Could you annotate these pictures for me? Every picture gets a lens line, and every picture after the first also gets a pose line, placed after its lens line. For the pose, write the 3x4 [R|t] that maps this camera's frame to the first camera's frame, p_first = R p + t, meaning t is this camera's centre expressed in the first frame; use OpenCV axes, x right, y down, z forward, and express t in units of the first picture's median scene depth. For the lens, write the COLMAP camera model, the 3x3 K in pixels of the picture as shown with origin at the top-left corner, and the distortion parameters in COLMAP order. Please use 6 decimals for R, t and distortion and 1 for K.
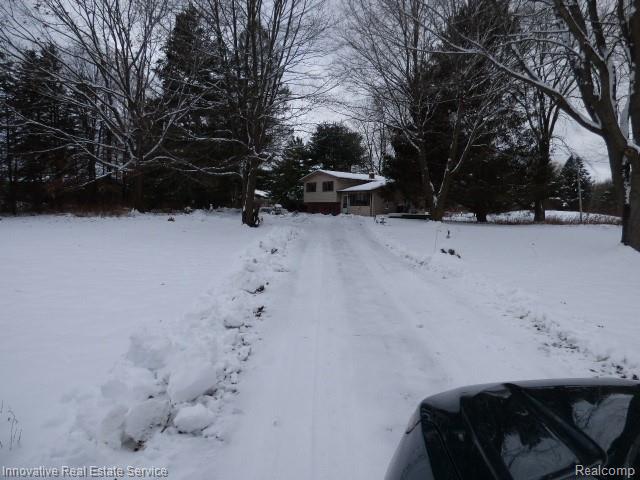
lens RADIAL K [[395.6, 0, 320.0], [0, 395.6, 240.0], [0, 0, 1]] dist [0.004192, 0.004312]
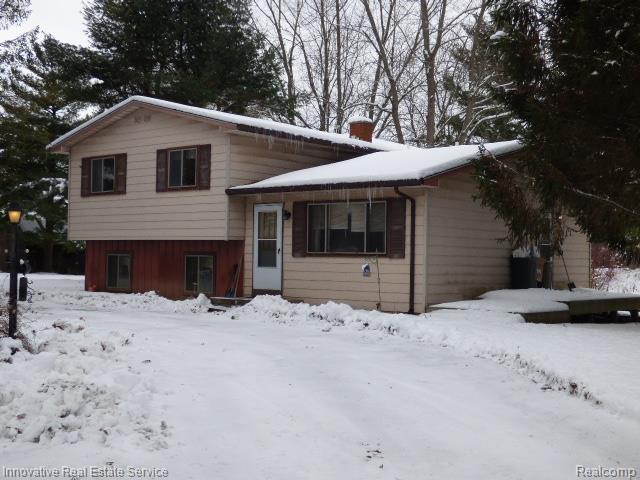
lens RADIAL K [[895.2, 0, 320.0], [0, 895.2, 240.0], [0, 0, 1]] dist [-0.001970, 0.000612]
pose [[0.973208, -0.000628, 0.229928, -0.020878], [0.022390, 0.995503, -0.092049, -0.049595], [-0.228836, 0.094730, 0.968845, 0.517221]]
